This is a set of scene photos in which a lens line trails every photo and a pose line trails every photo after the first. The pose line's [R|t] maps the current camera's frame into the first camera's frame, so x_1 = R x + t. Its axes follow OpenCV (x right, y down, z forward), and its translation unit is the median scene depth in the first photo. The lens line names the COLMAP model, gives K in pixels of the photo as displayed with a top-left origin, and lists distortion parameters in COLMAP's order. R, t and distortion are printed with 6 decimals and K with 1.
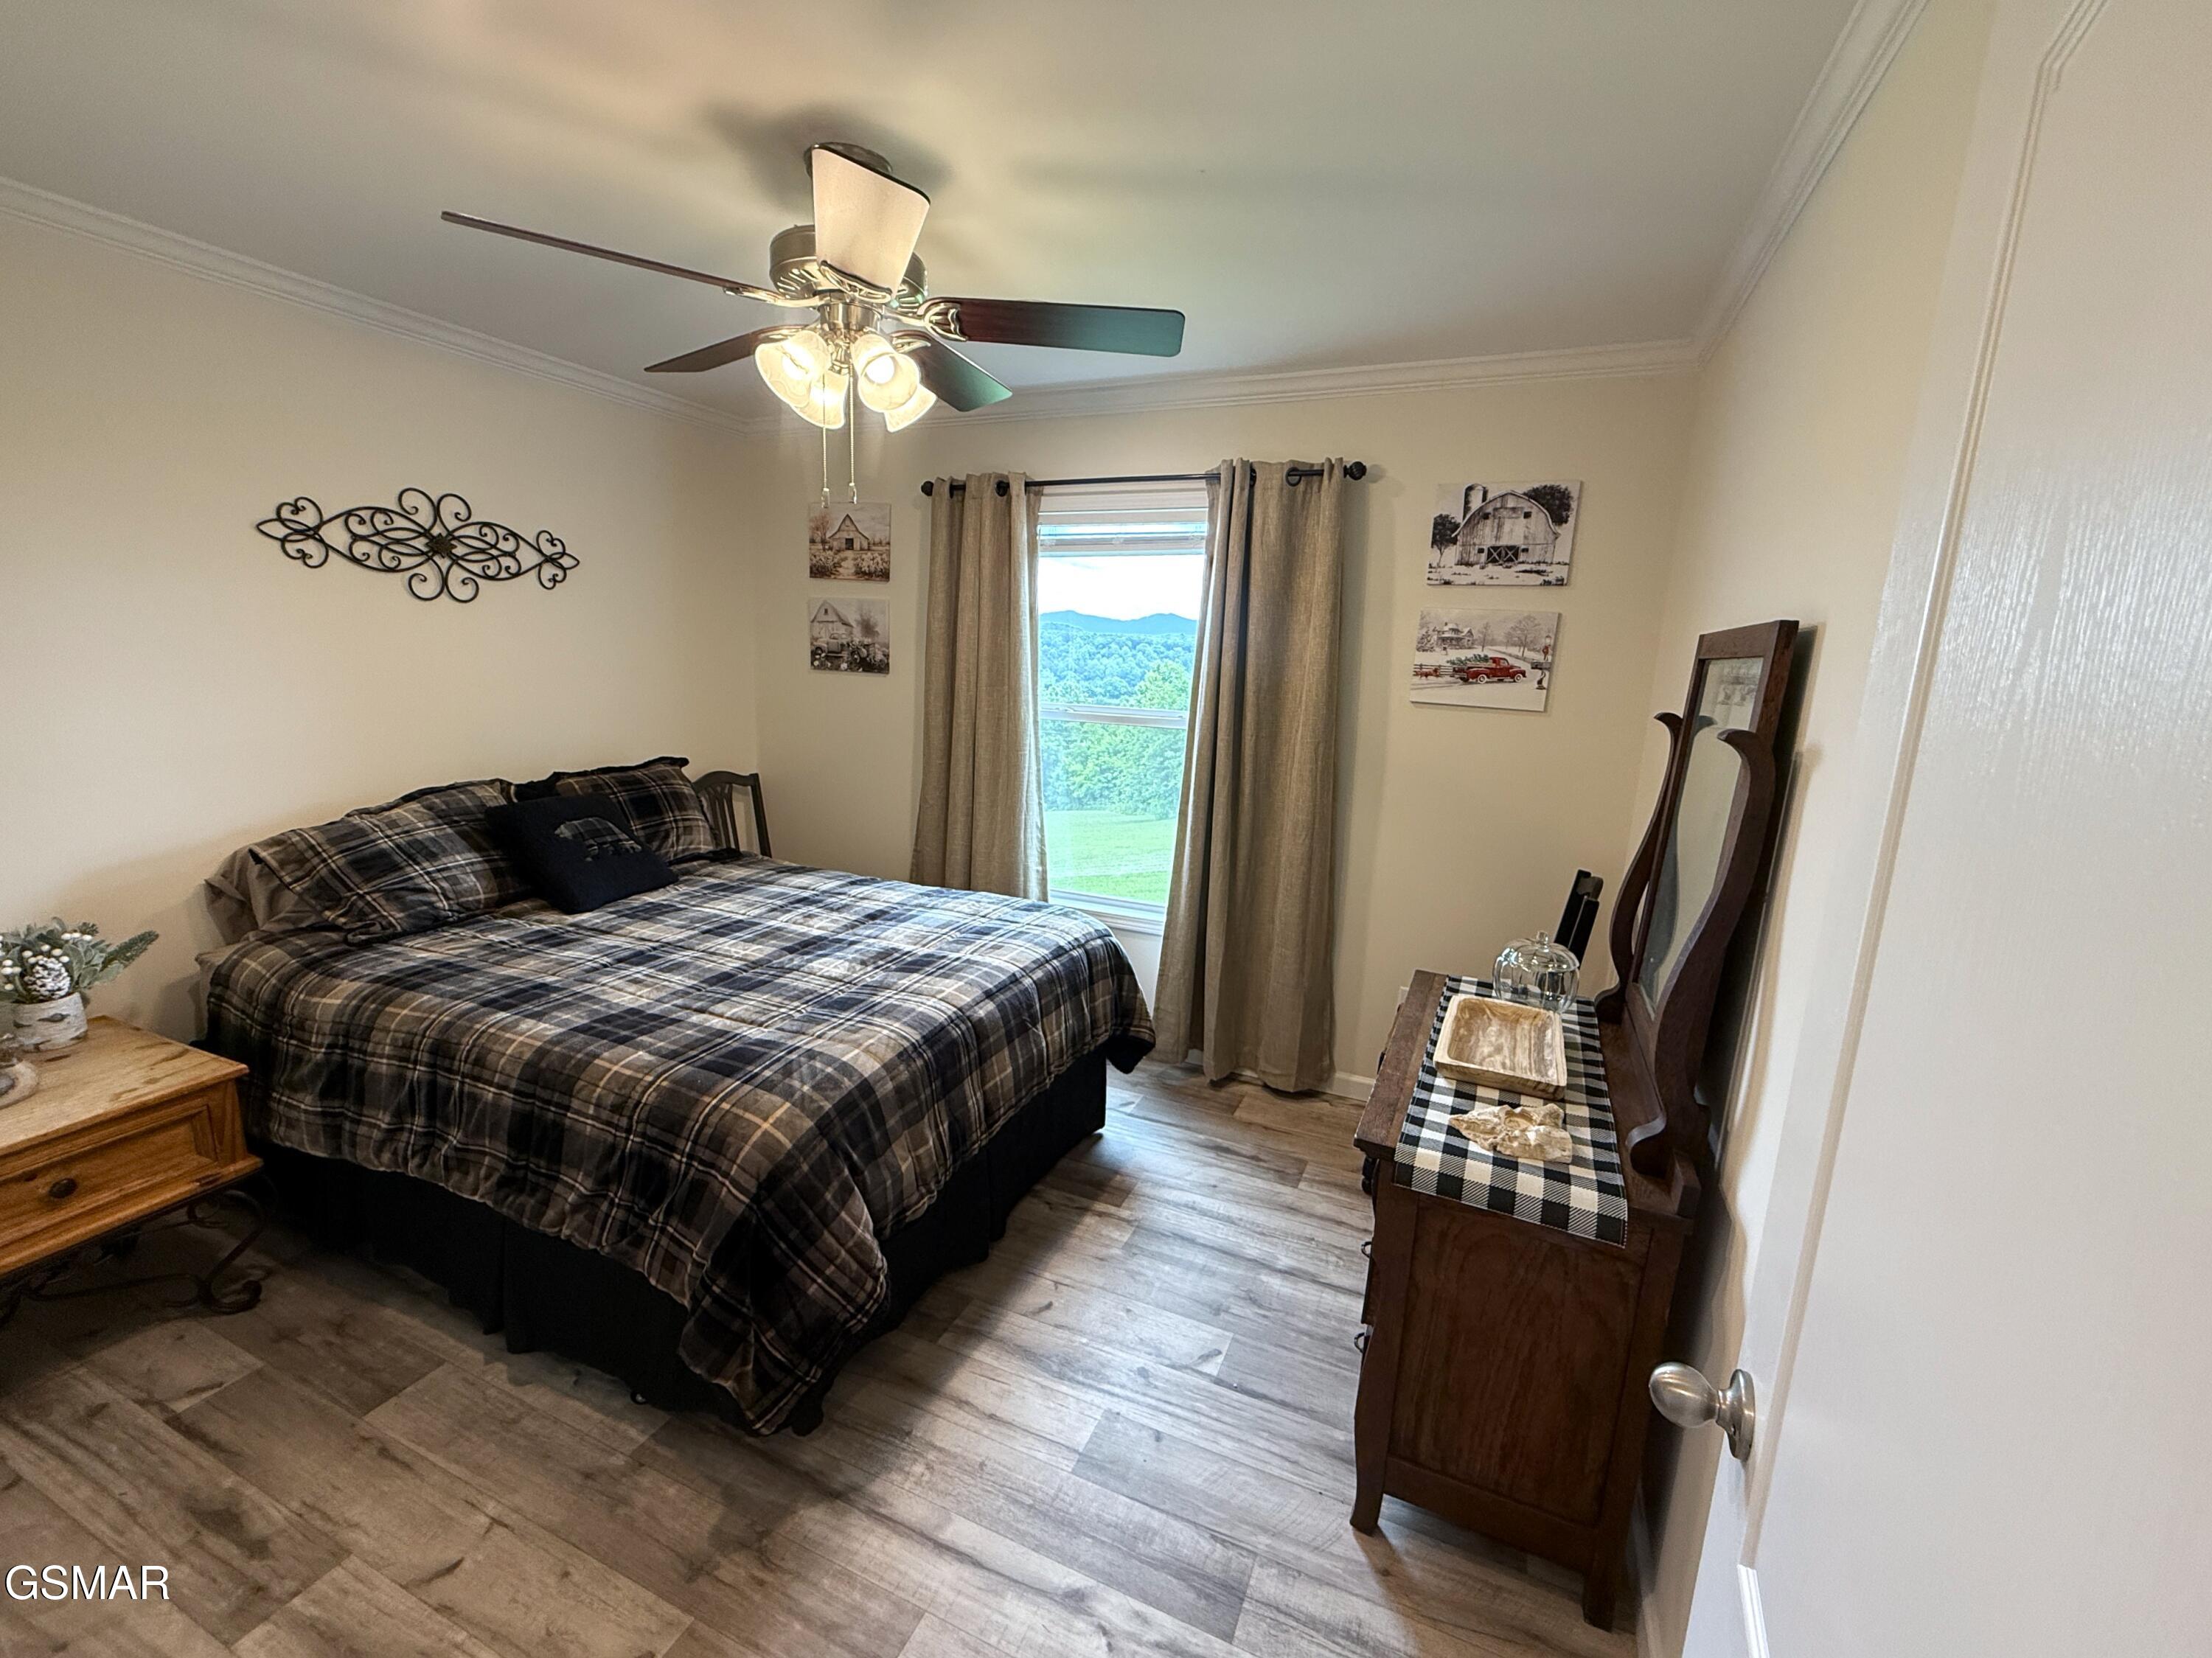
lens RADIAL K [[908.0, 0, 1099.0], [0, 908.0, 834.0], [0, 0, 1]] dist [0.000789, -0.000030]
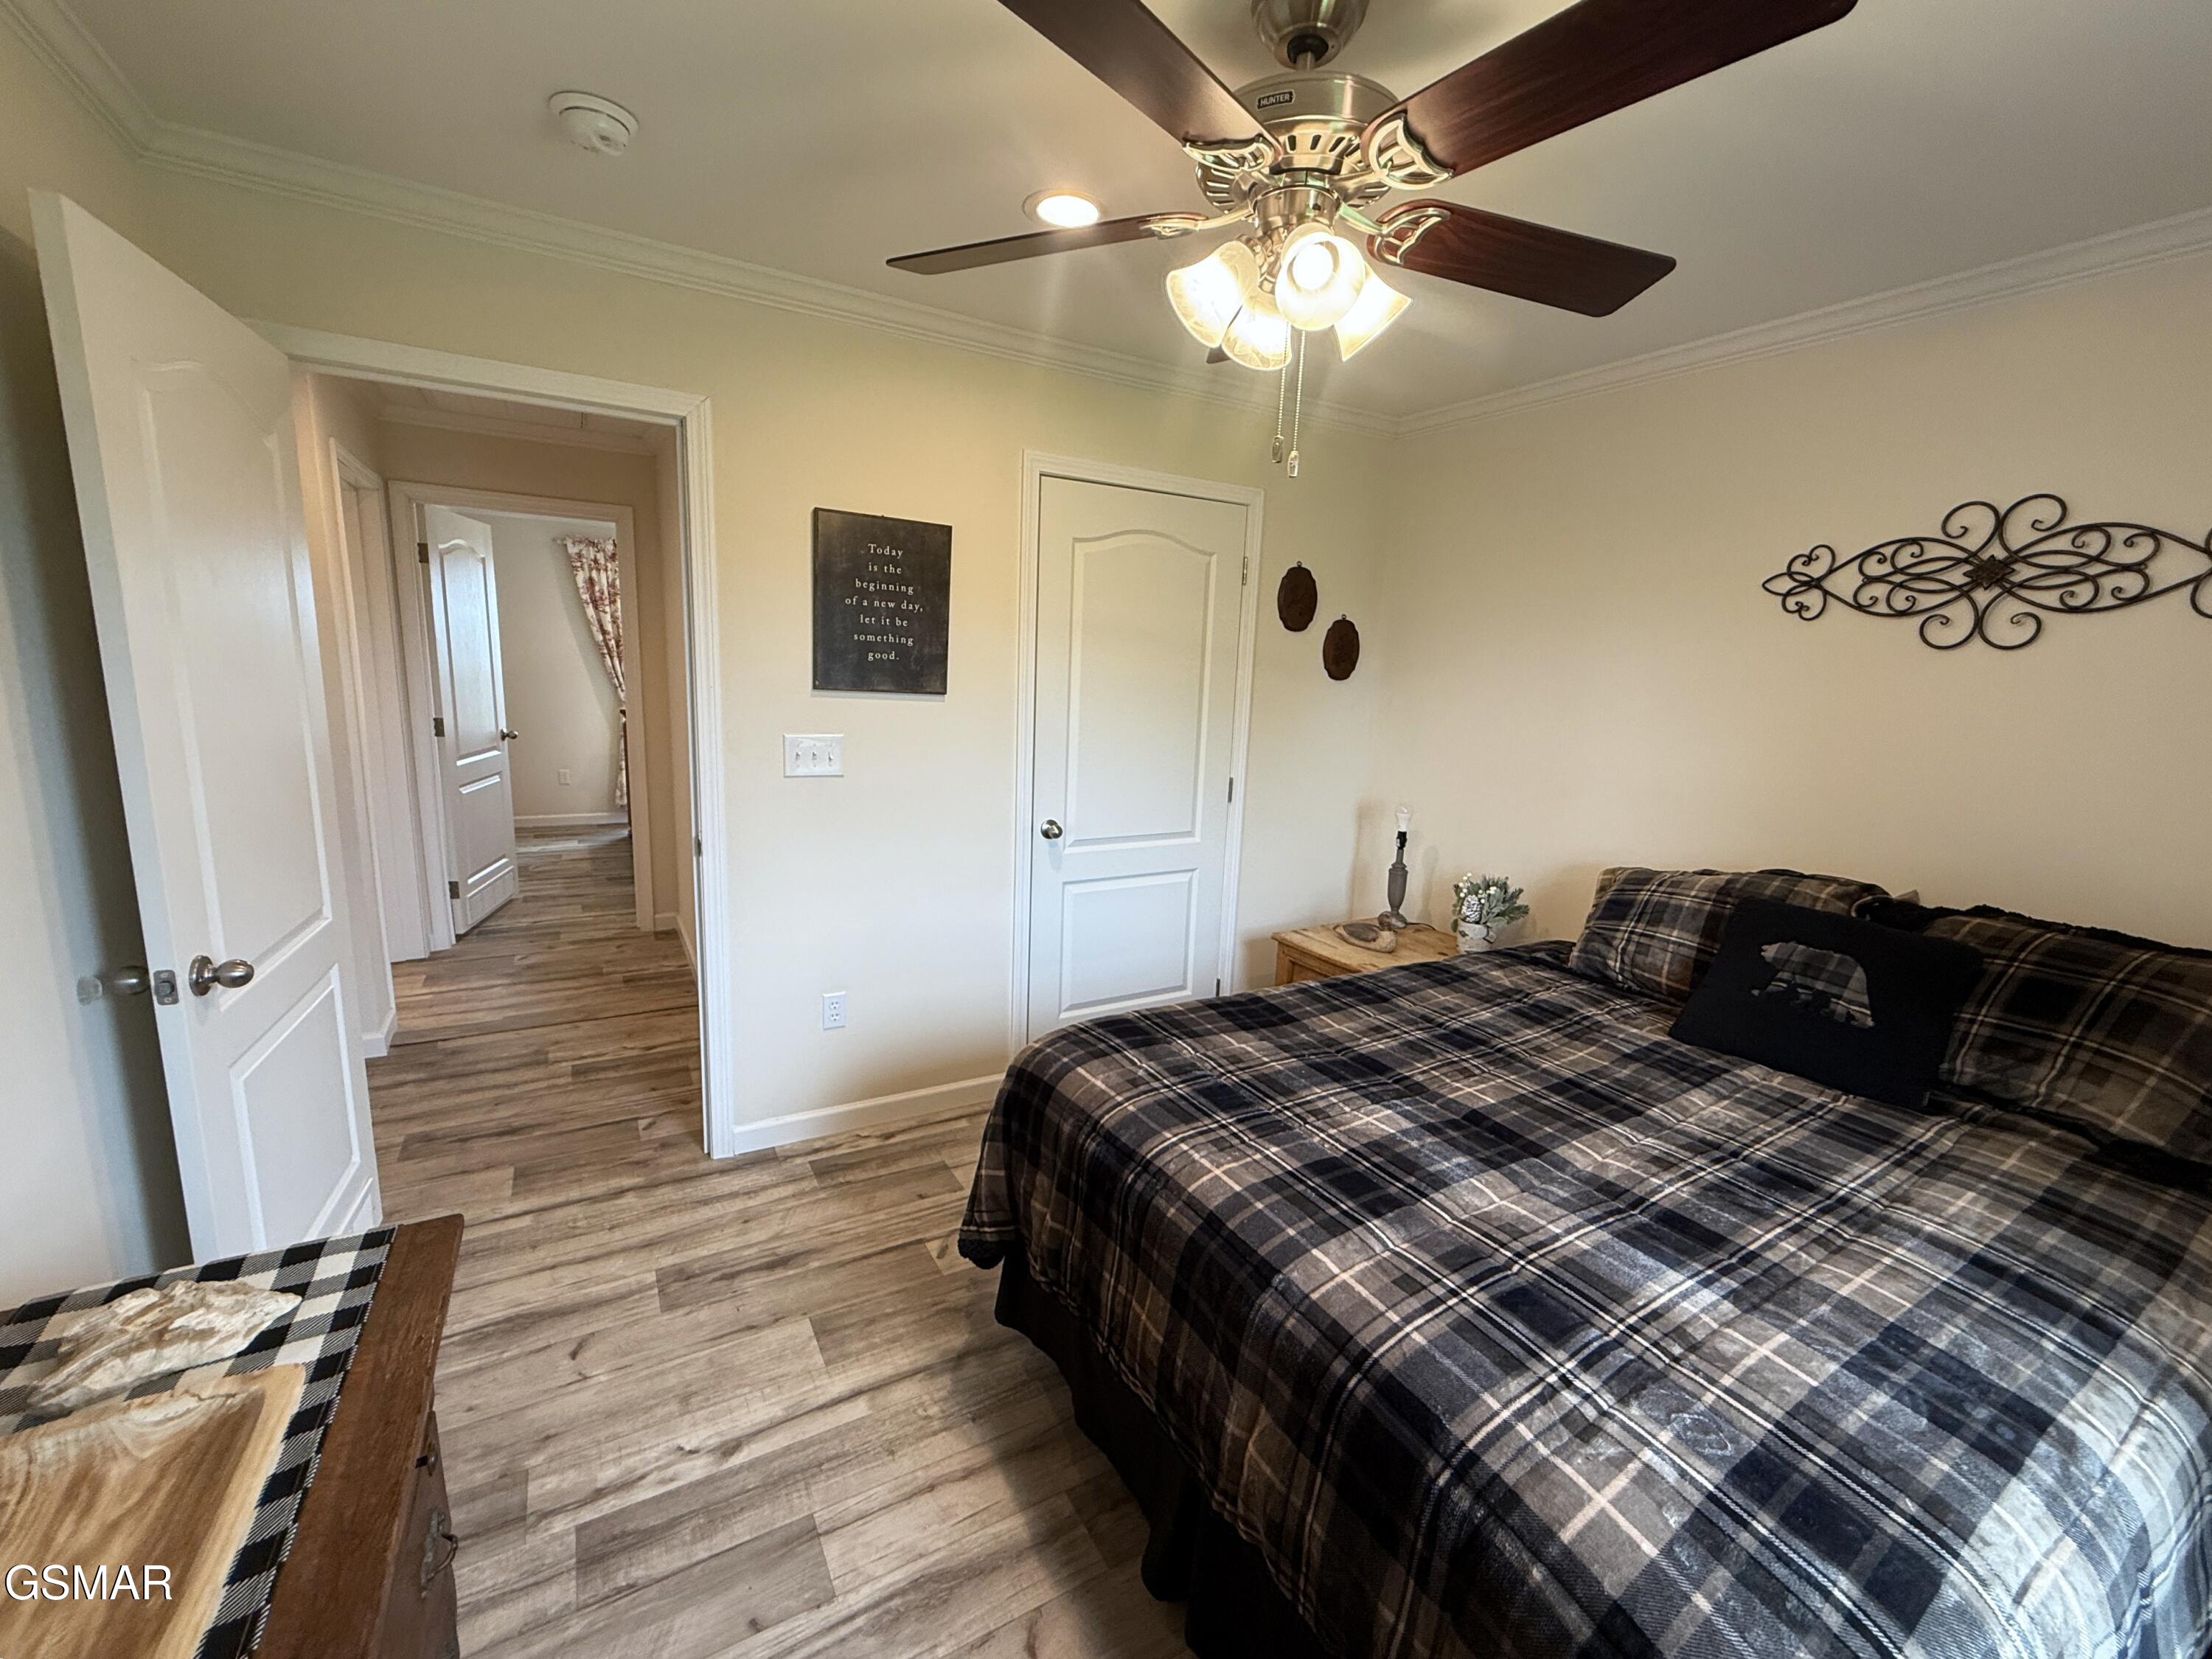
lens RADIAL K [[908.1, 0, 1099.0], [0, 908.1, 834.5], [0, 0, 1]] dist [0.000789, -0.000030]
pose [[-0.588354, 0.090092, -0.803569, 0.329811], [-0.222538, 0.937357, 0.268028, -0.178875], [0.777378, 0.336520, -0.531449, 1.021103]]
